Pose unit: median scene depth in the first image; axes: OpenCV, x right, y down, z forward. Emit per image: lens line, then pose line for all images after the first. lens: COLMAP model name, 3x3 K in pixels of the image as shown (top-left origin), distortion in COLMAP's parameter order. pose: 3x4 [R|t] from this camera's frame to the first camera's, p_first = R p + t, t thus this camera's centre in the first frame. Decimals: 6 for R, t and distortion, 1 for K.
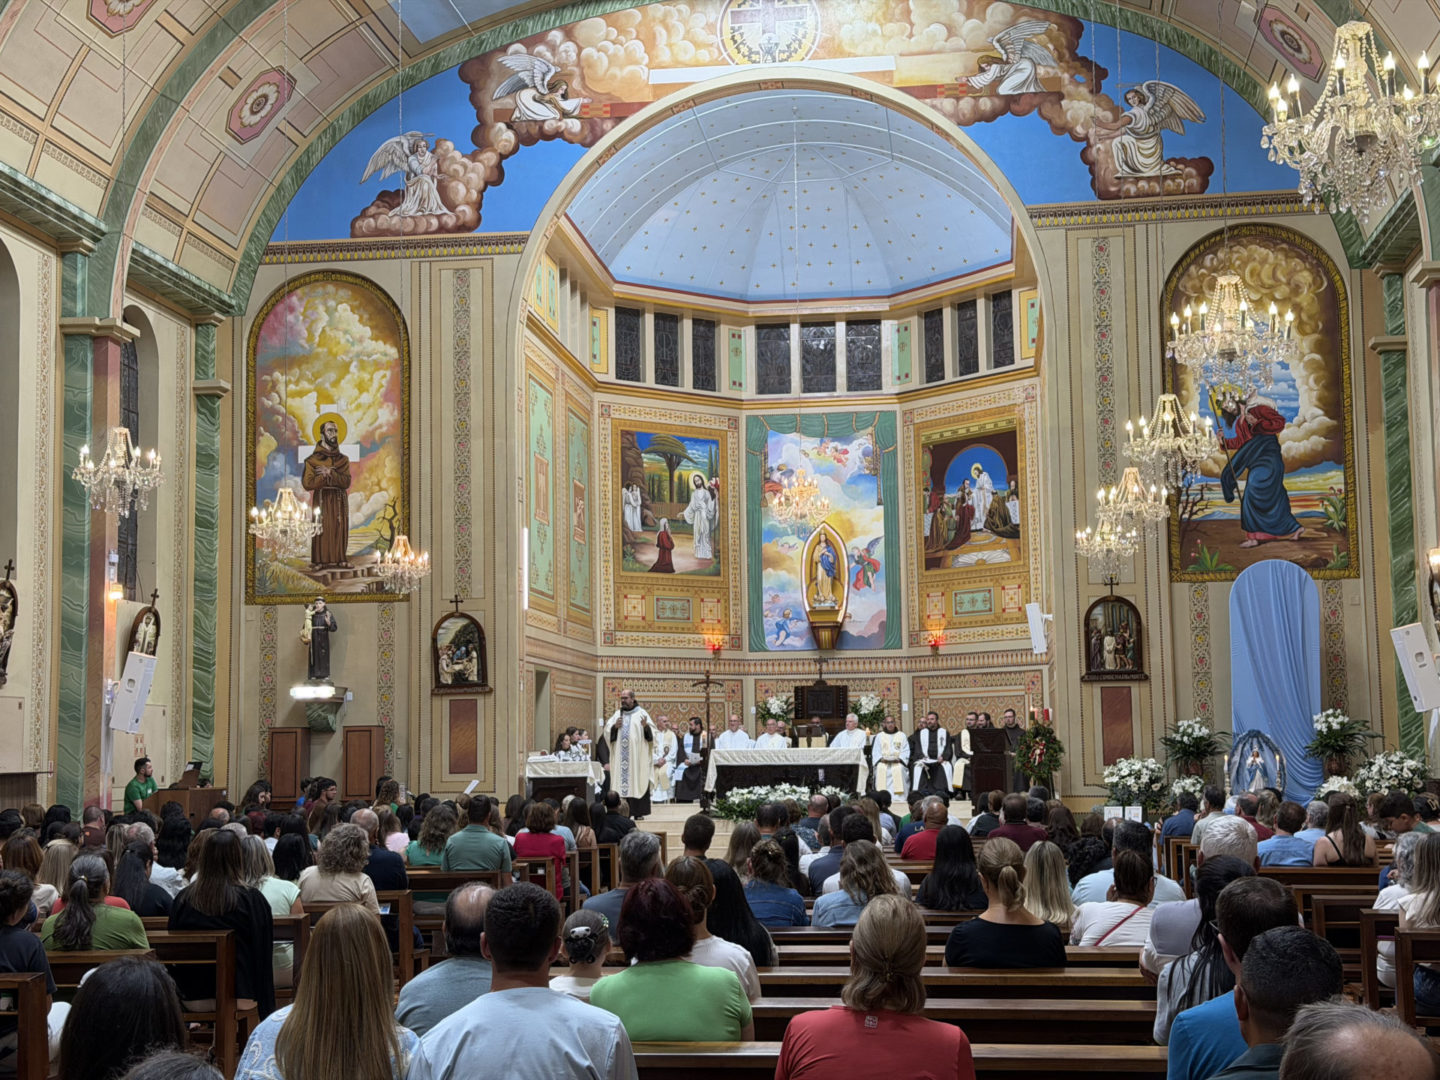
lens RADIAL K [[1988.5, 0, 720.0], [0, 1988.5, 540.0], [0, 0, 1]] dist [0.213251, -0.441666]
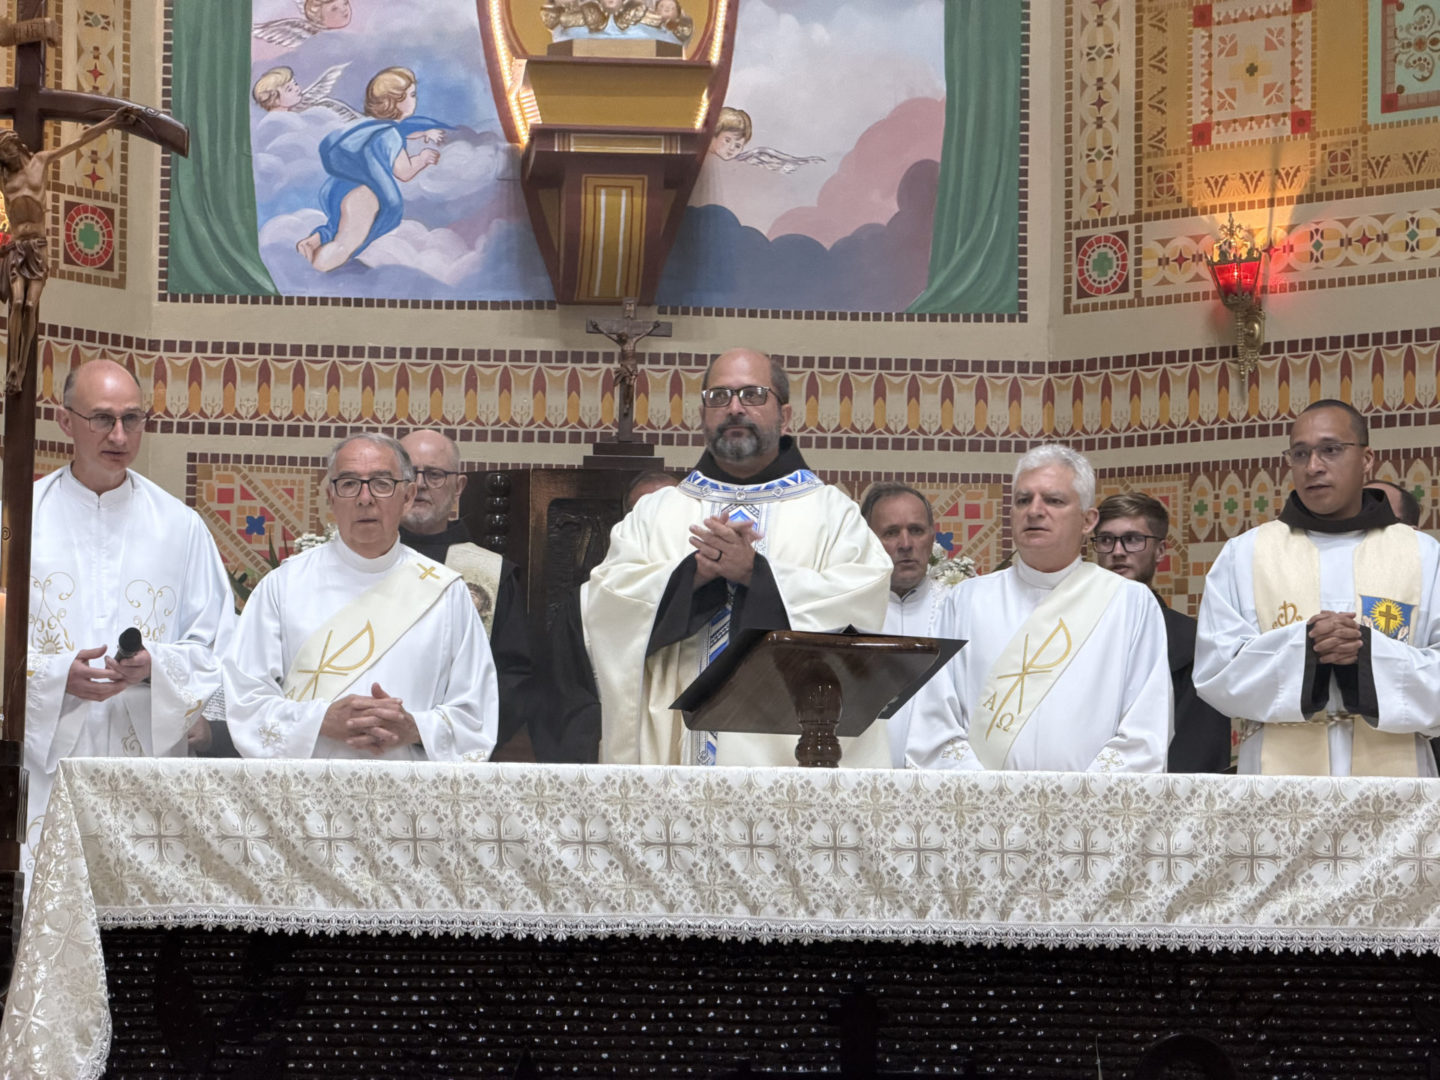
lens RADIAL K [[4329.1, 0, 689.7], [0, 4329.1, 540.6], [0, 0, 1]] dist [0.283957, -0.432616]
pose [[0.980904, 0.045304, 0.189145, -0.011622], [-0.048617, 0.998734, 0.012914, 0.072732], [-0.188320, -0.021863, 0.981864, 0.636570]]
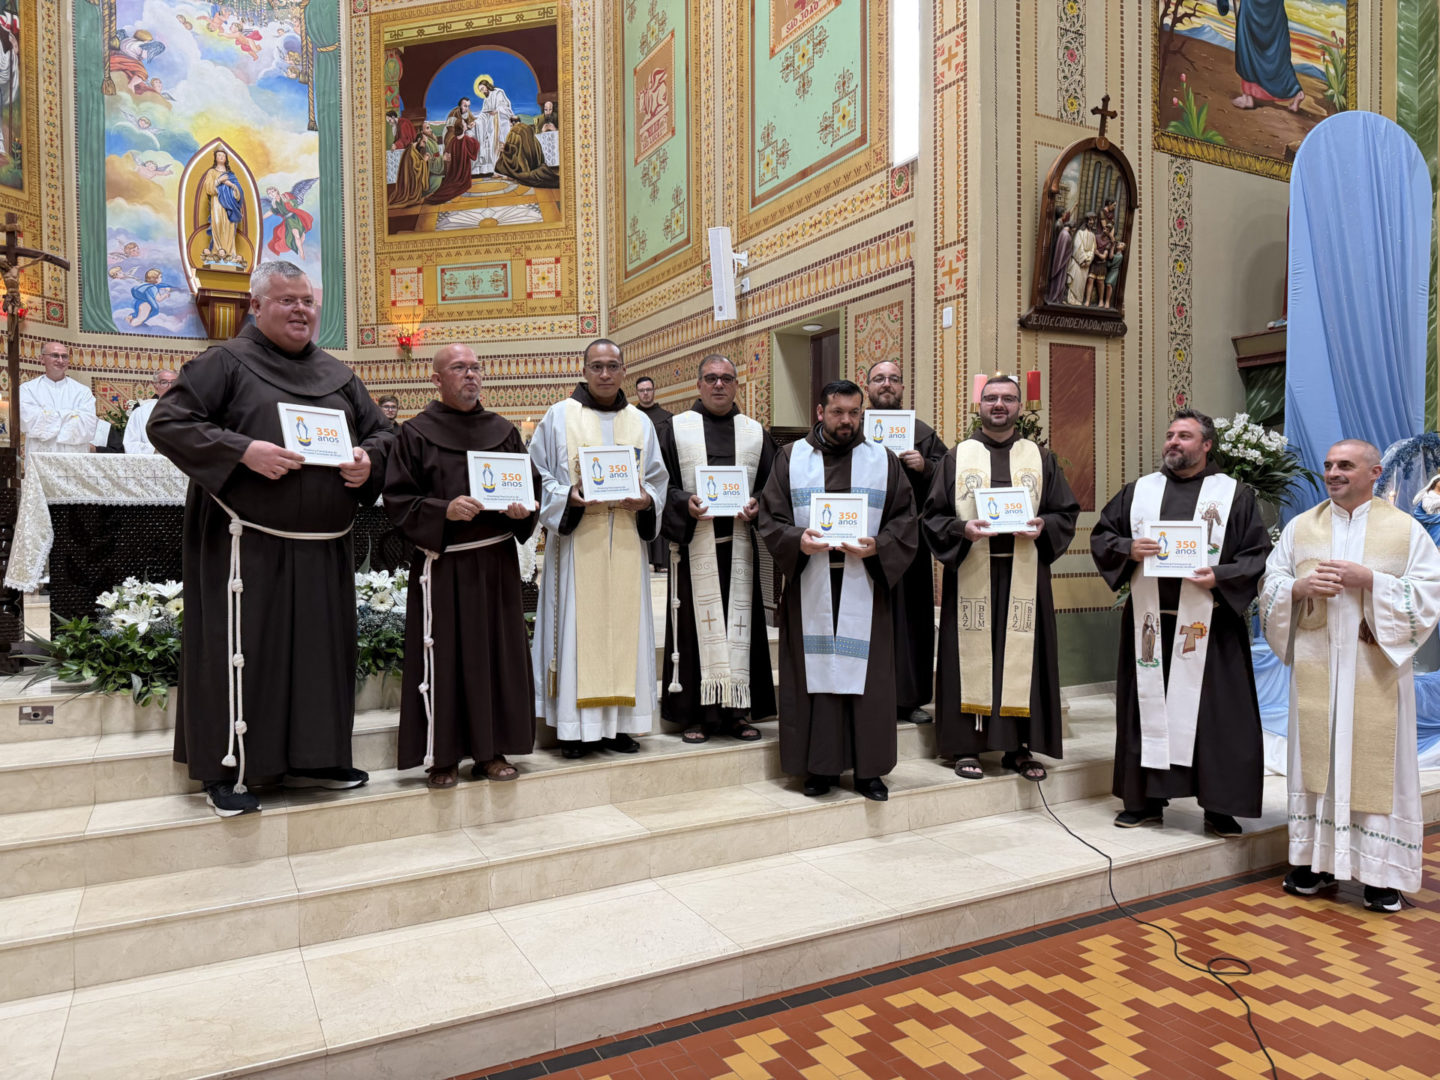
lens RADIAL K [[1014.2, 0, 721.3], [0, 1014.2, 543.0], [0, 0, 1]] dist [0.029365, -0.033818]
pose [[0.815437, -0.007296, 0.578799, -0.006898], [-0.067556, 0.991888, 0.107680, 0.075936], [-0.574889, -0.126908, 0.808329, 0.650533]]
